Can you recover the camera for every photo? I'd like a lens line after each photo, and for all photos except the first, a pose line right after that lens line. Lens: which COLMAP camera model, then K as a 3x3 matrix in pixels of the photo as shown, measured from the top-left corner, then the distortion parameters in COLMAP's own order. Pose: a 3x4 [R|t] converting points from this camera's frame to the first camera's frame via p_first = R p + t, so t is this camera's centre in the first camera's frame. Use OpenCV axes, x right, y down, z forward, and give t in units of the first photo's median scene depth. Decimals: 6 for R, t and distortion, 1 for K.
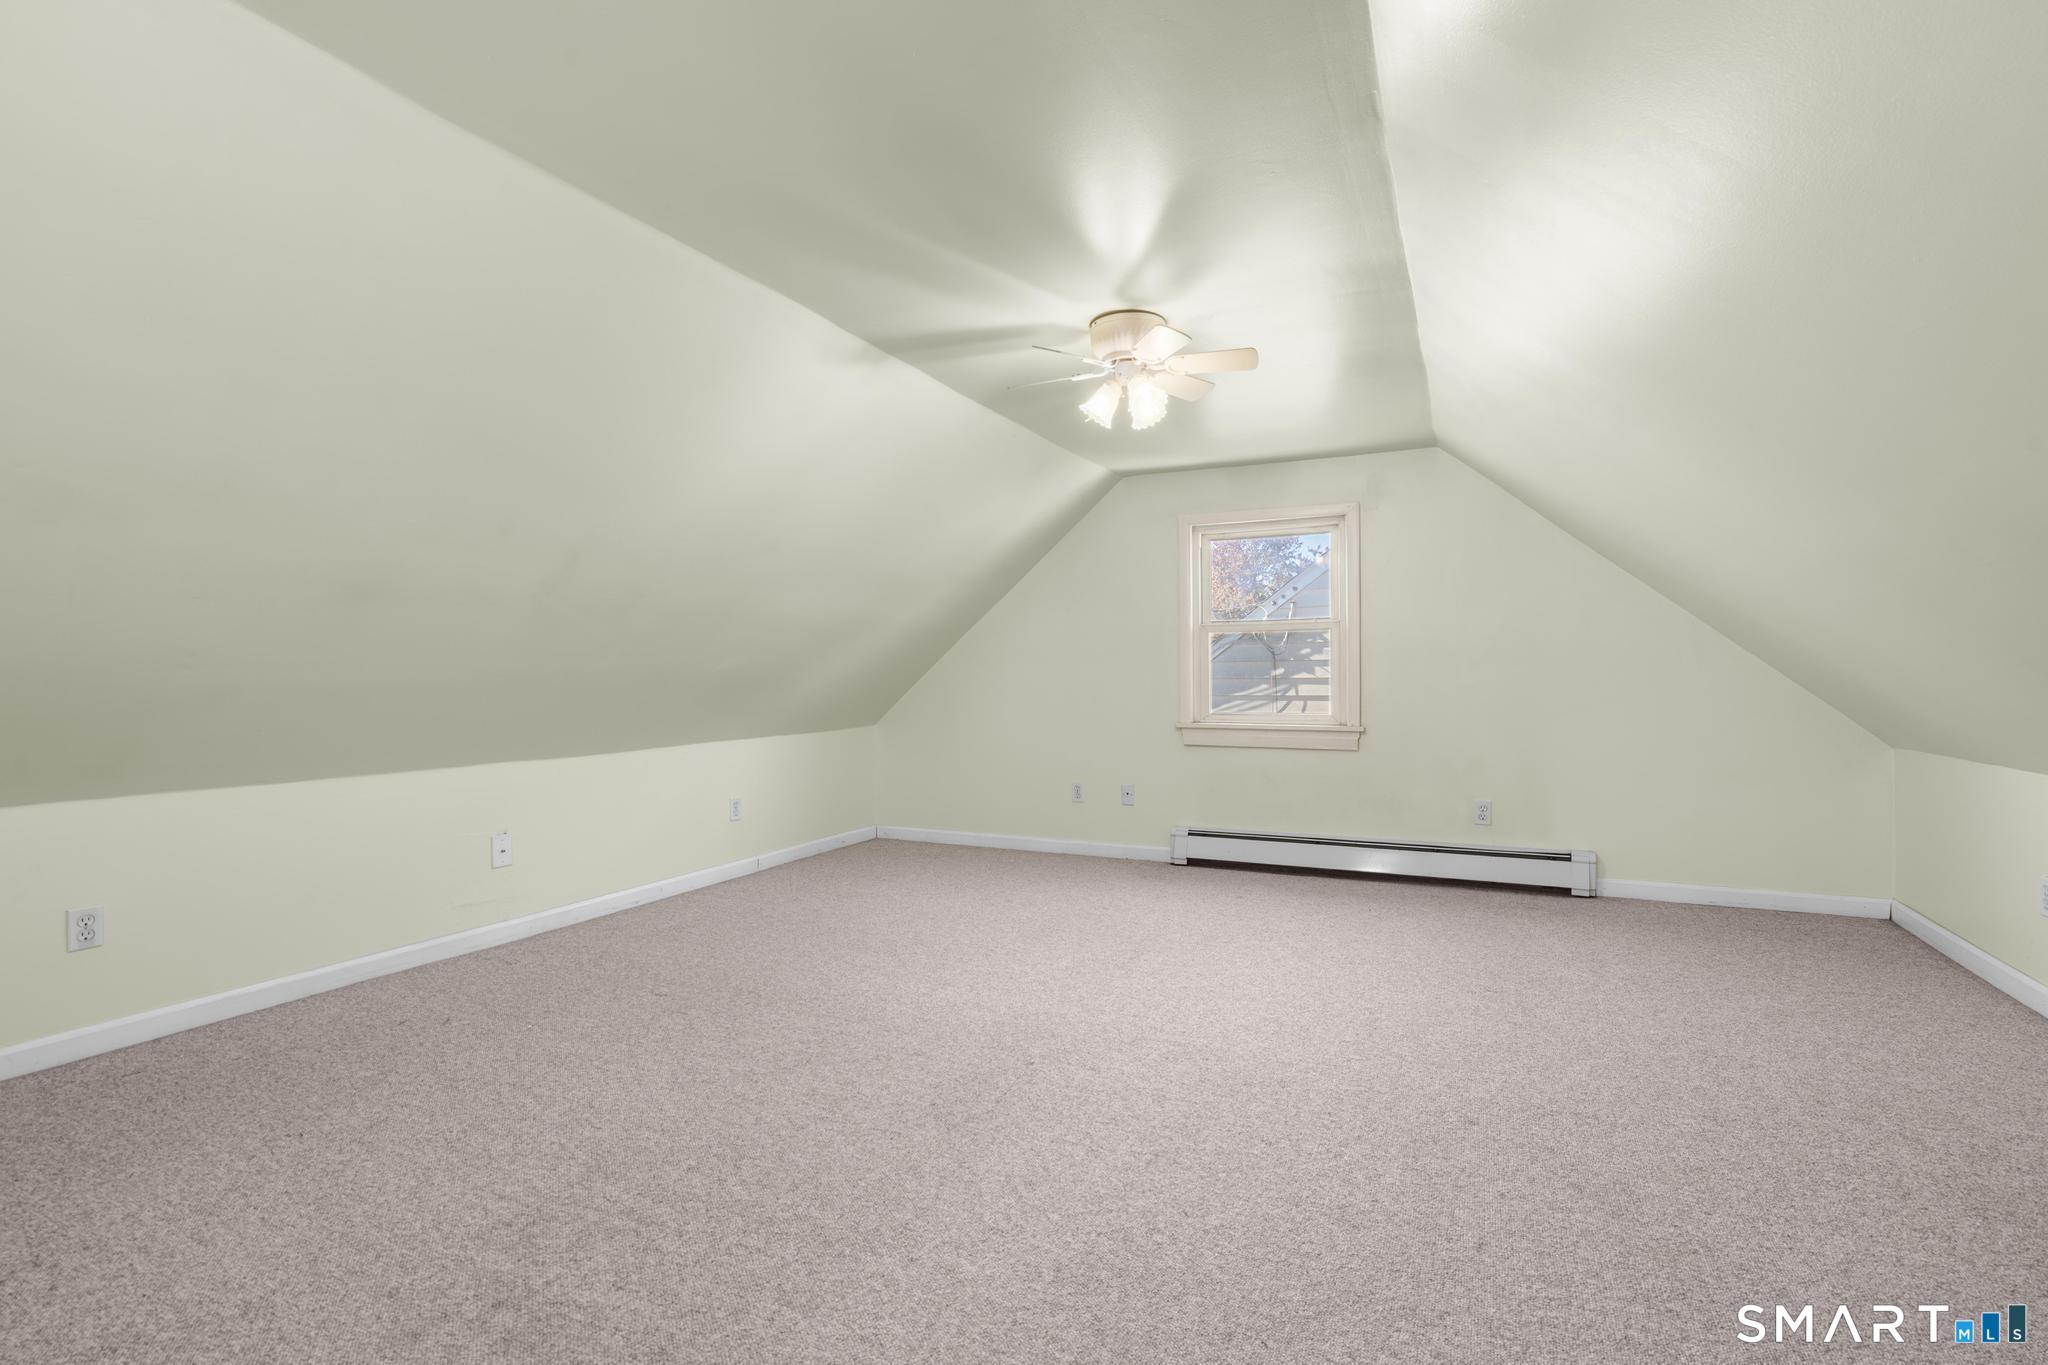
lens RADIAL K [[920.4, 0, 1018.7], [0, 920.4, 680.2], [0, 0, 1]] dist [-0.007755, 0.003650]
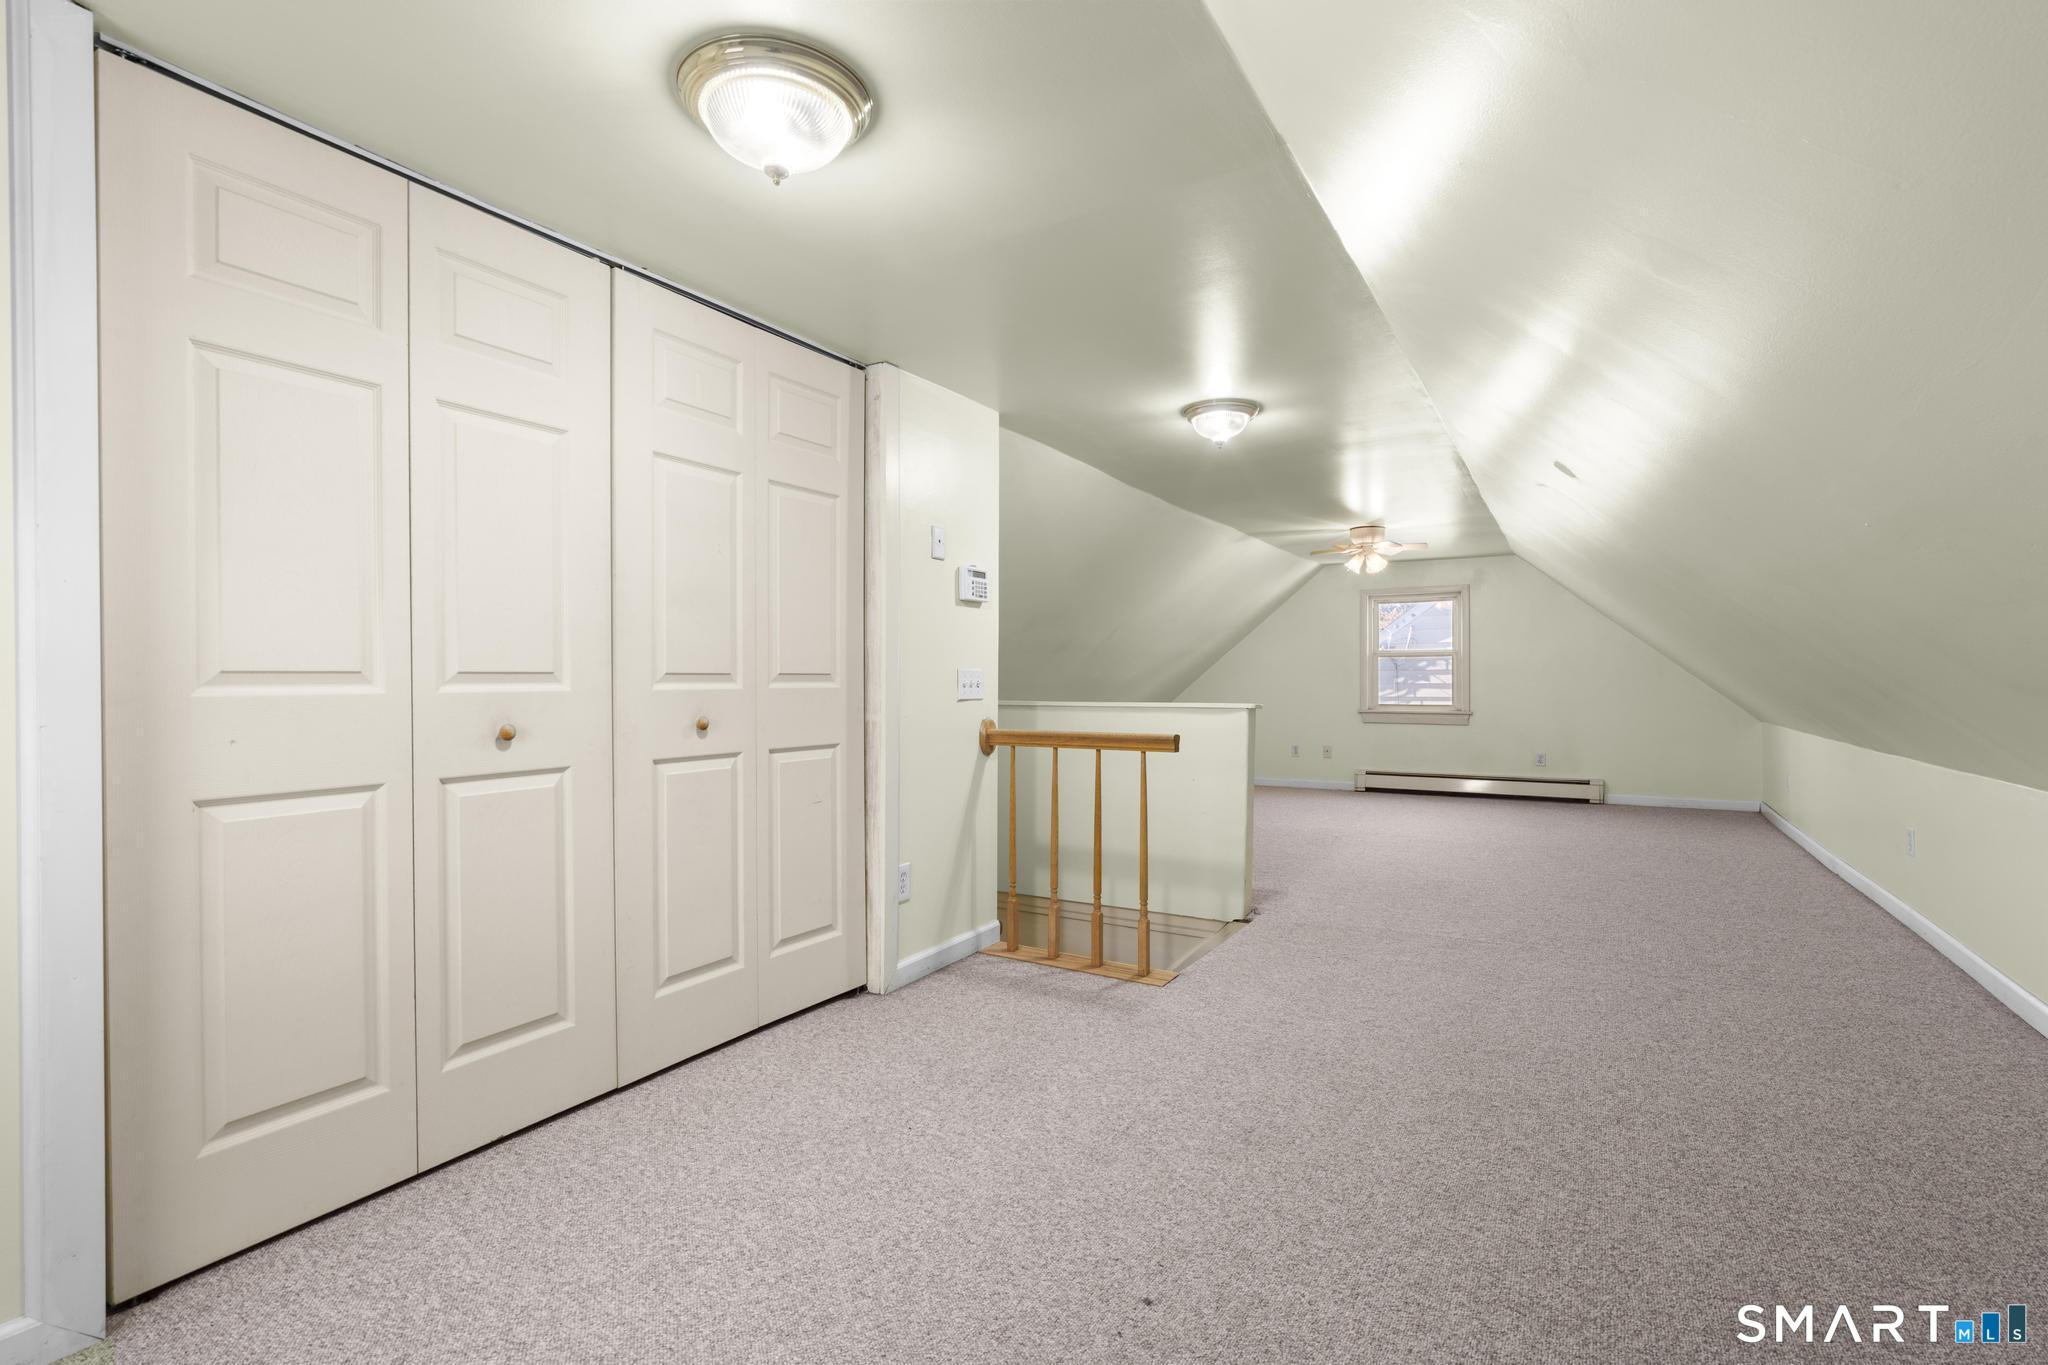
lens RADIAL K [[920.4, 0, 1030.5], [0, 920.4, 682.5], [0, 0, 1]] dist [-0.007755, 0.003650]
pose [[0.996564, 0.003518, -0.082757, -0.341783], [-0.003903, 0.999982, -0.004487, 0.007661], [0.082740, 0.004794, 0.996560, -0.879847]]
